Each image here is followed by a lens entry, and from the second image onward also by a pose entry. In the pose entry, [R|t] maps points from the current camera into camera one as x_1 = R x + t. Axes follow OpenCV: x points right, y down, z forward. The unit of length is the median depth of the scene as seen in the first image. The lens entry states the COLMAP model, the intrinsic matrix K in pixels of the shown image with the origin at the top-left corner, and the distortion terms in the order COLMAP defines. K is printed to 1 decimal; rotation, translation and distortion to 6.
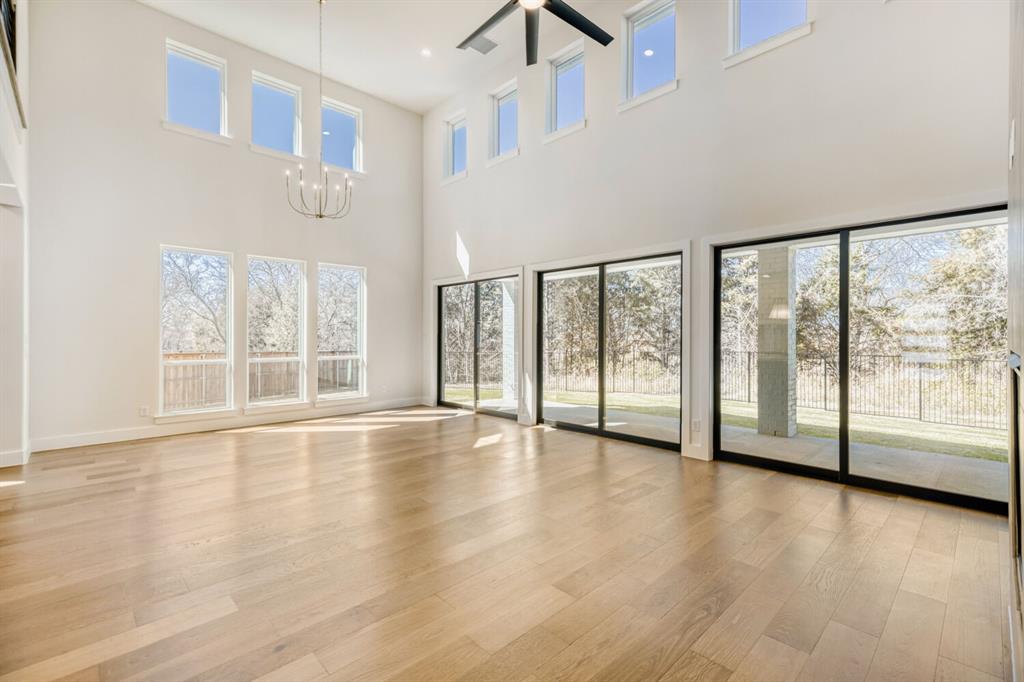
lens RADIAL K [[464.0, 0, 519.6], [0, 464.0, 339.6], [0, 0, 1]] dist [0.010718, -0.000516]
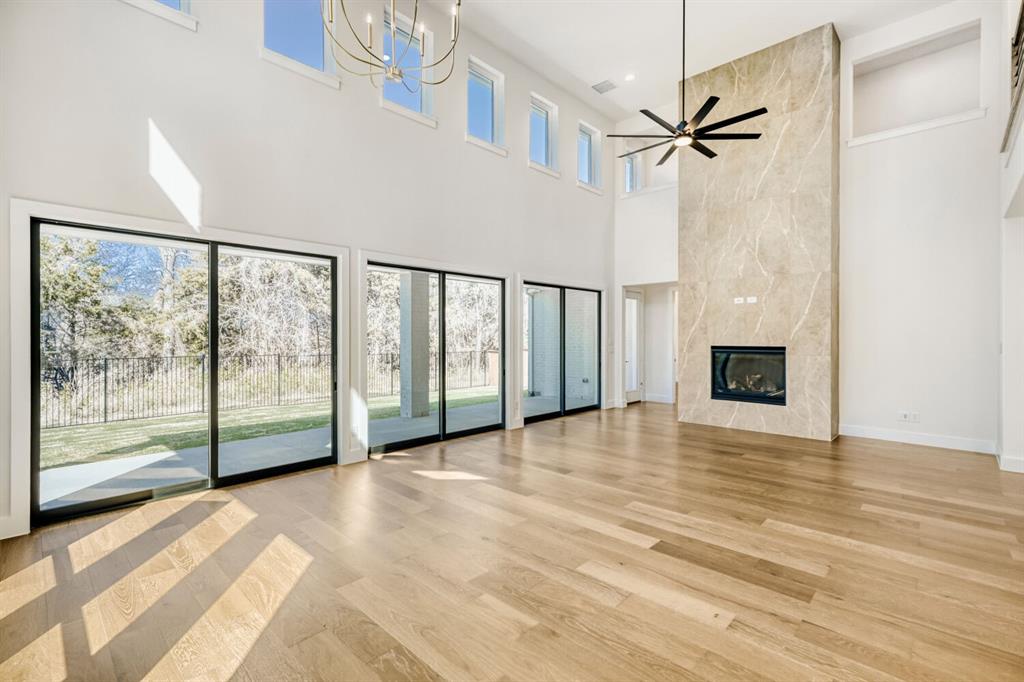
lens RADIAL K [[457.9, 0, 515.0], [0, 457.9, 336.7], [0, 0, 1]] dist [0.002402, 0.000211]
pose [[-0.037541, -0.001664, 0.999294, -0.799392], [0.009016, 0.999957, 0.002004, -0.018655], [-0.999254, 0.009085, -0.037525, 0.827691]]
